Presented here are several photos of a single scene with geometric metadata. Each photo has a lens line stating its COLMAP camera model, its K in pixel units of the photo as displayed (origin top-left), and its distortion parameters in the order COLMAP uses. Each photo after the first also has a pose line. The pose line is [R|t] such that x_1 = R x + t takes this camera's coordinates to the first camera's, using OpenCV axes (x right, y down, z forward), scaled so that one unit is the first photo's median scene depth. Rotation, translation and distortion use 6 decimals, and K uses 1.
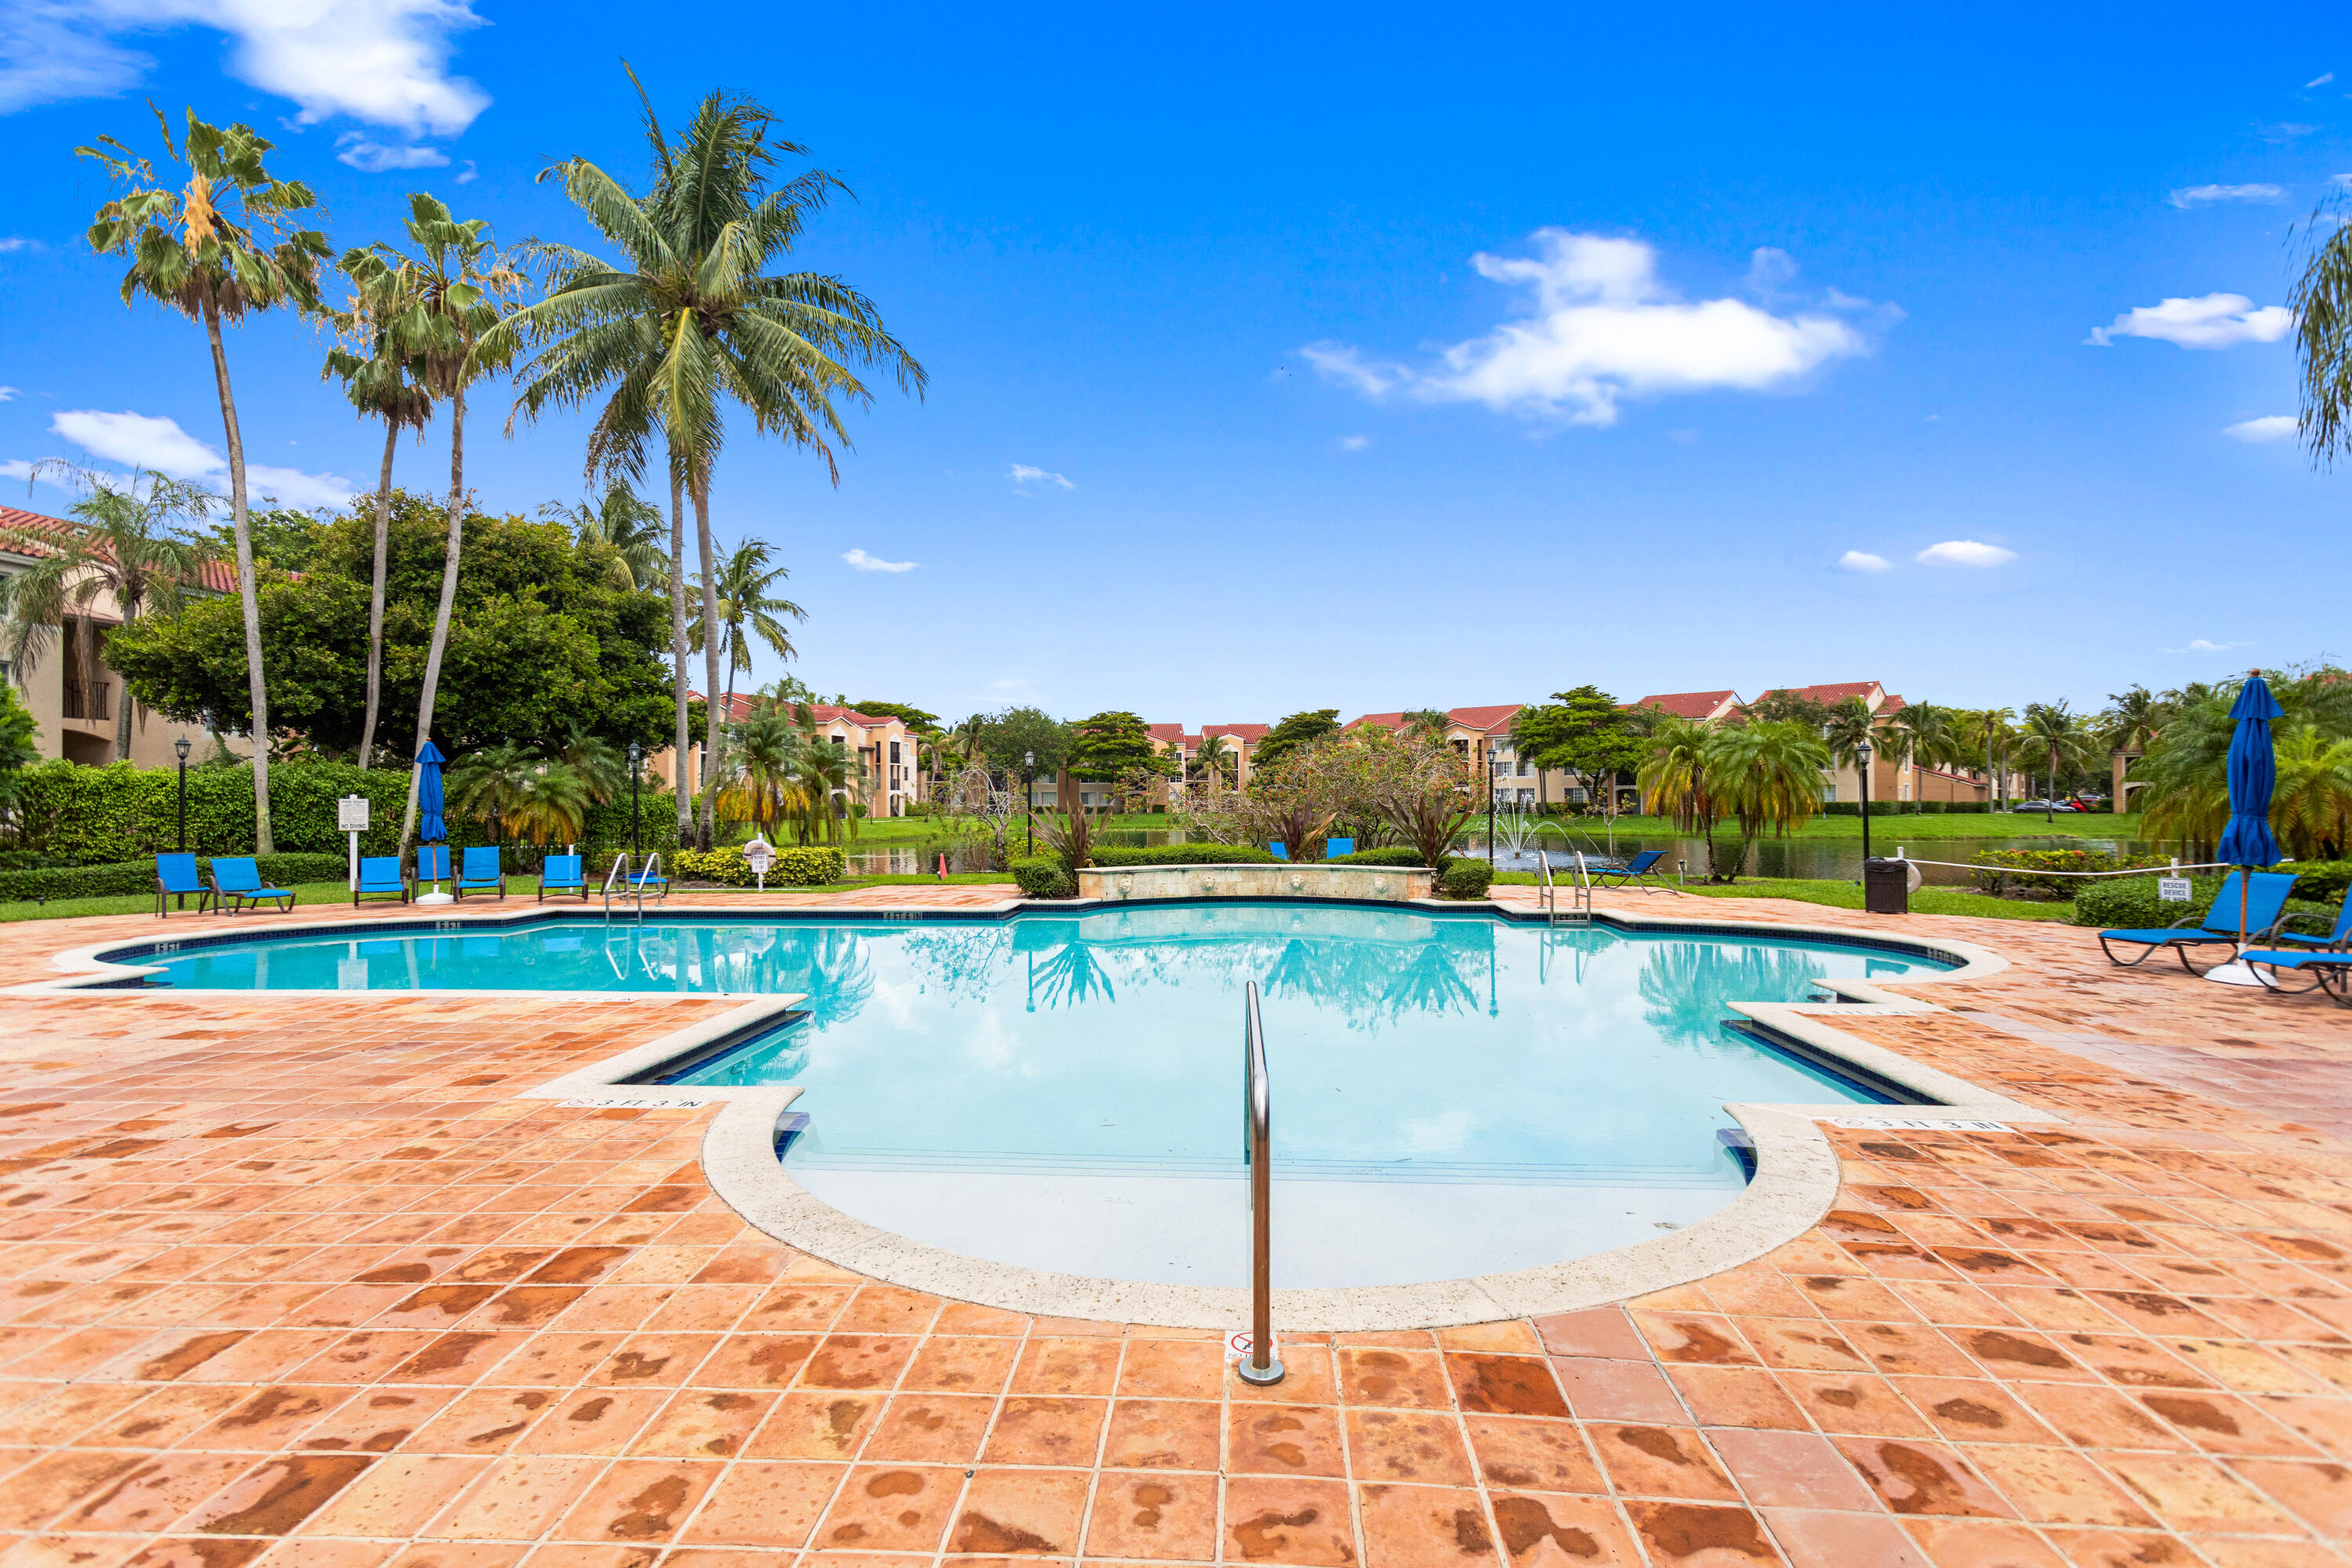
lens RADIAL K [[1126.6, 0, 1157.6], [0, 1126.6, 785.4], [0, 0, 1]] dist [0.004202, 0.000532]
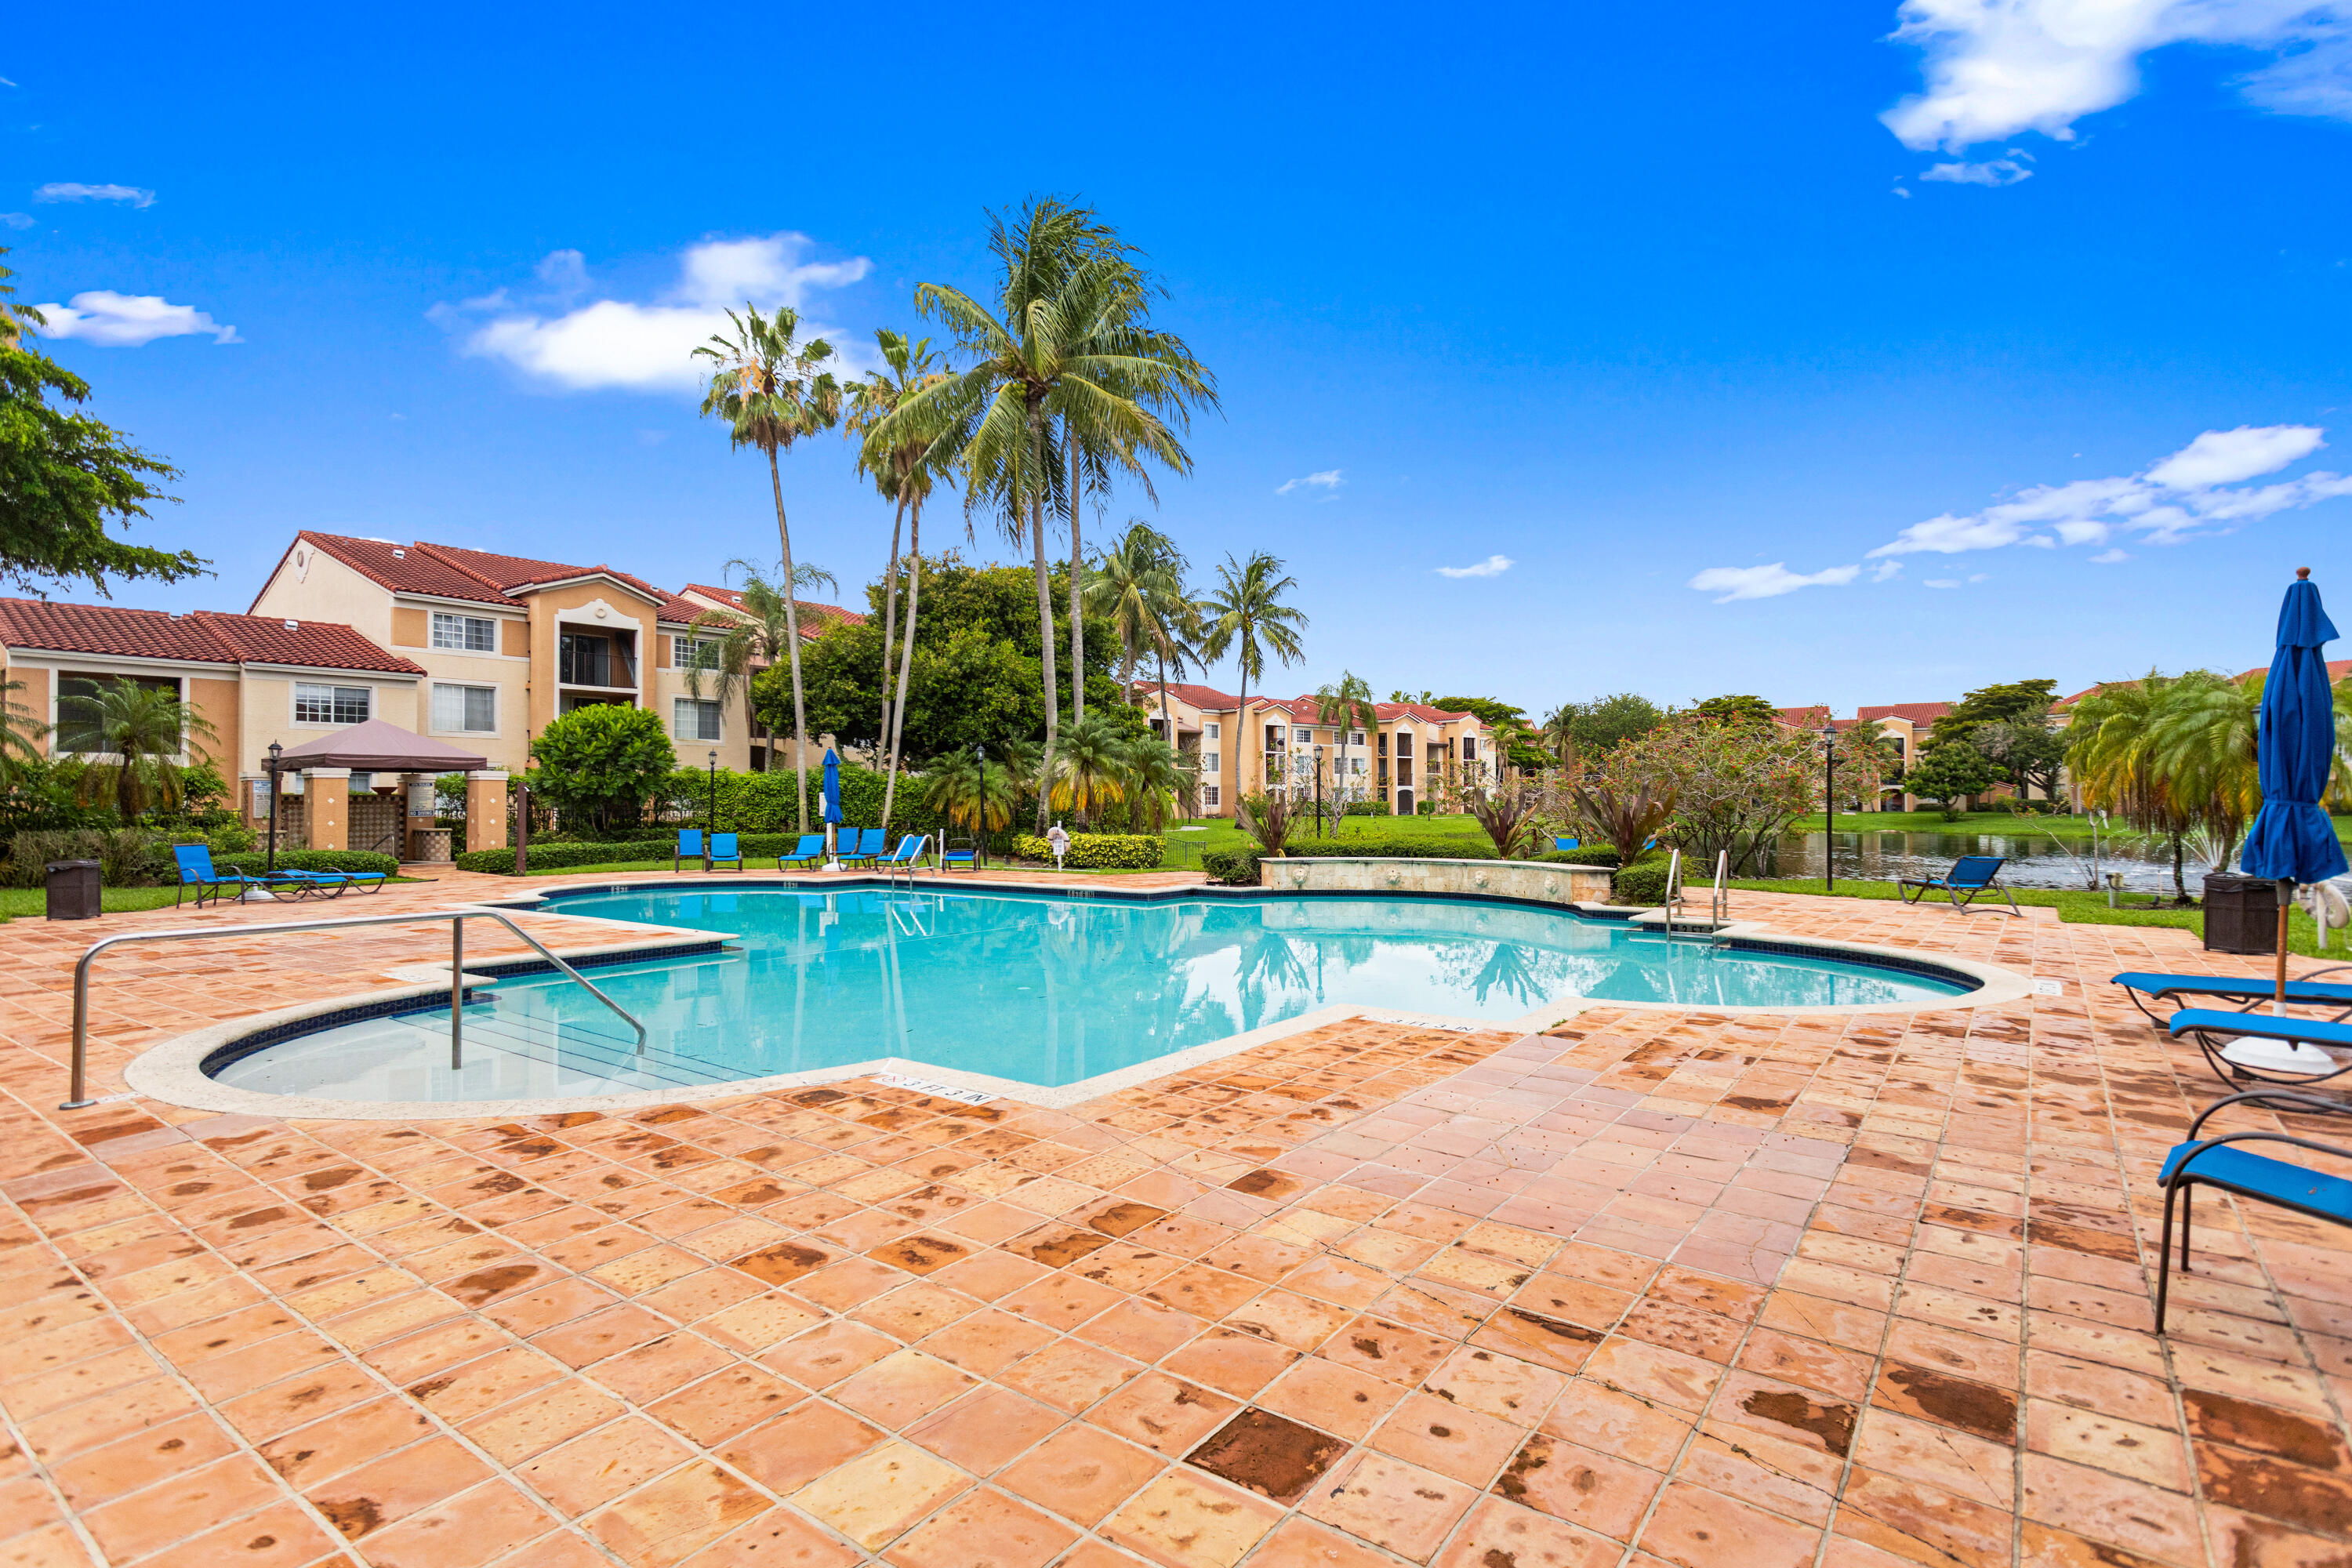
lens RADIAL K [[1126.6, 0, 1160.0], [0, 1126.6, 794.6], [0, 0, 1]] dist [0.004202, 0.000532]
pose [[0.857263, -0.000484, -0.514878, 0.277428], [0.006578, 0.999928, 0.010012, 0.003180], [0.514836, -0.011970, 0.857205, 0.041812]]
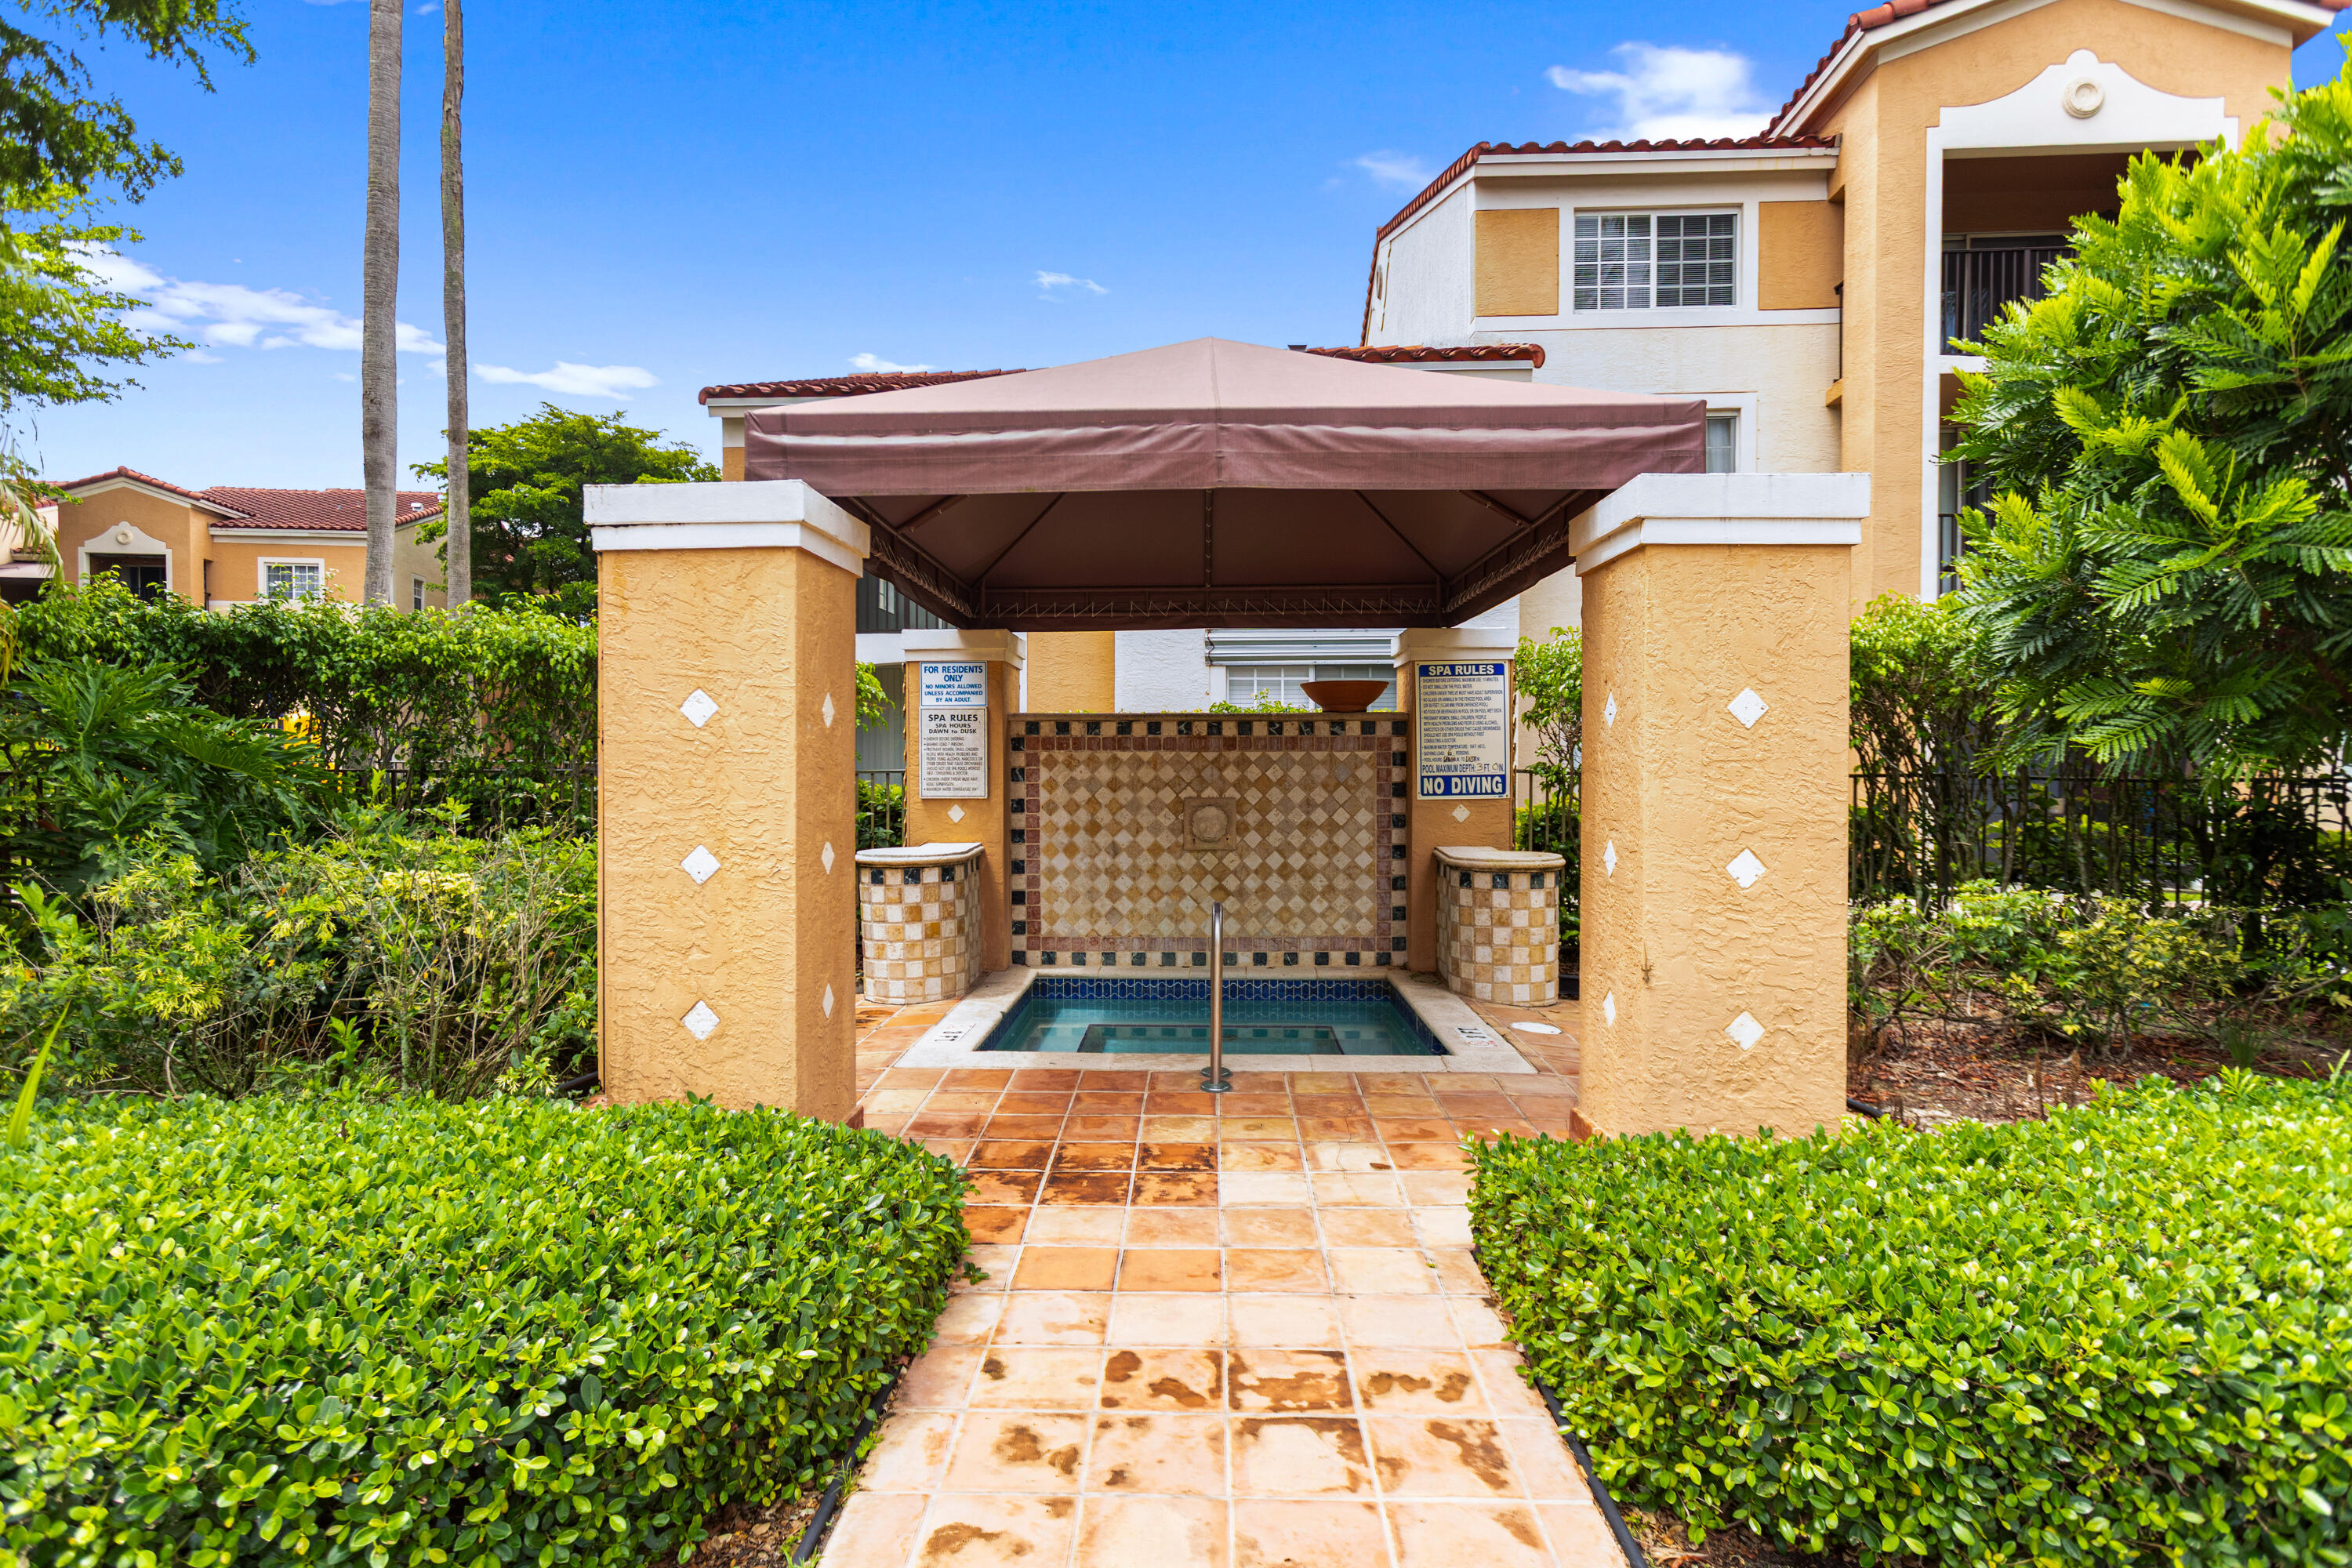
lens RADIAL K [[1253.4, 0, 1178.2], [0, 1253.4, 785.5], [0, 0, 1]] dist [0.007027, 0.001356]
pose [[0.088679, 0.017927, -0.995899, -0.714260], [0.015688, 0.999689, 0.019392, 0.022316], [0.995937, -0.017344, 0.088371, 0.573495]]
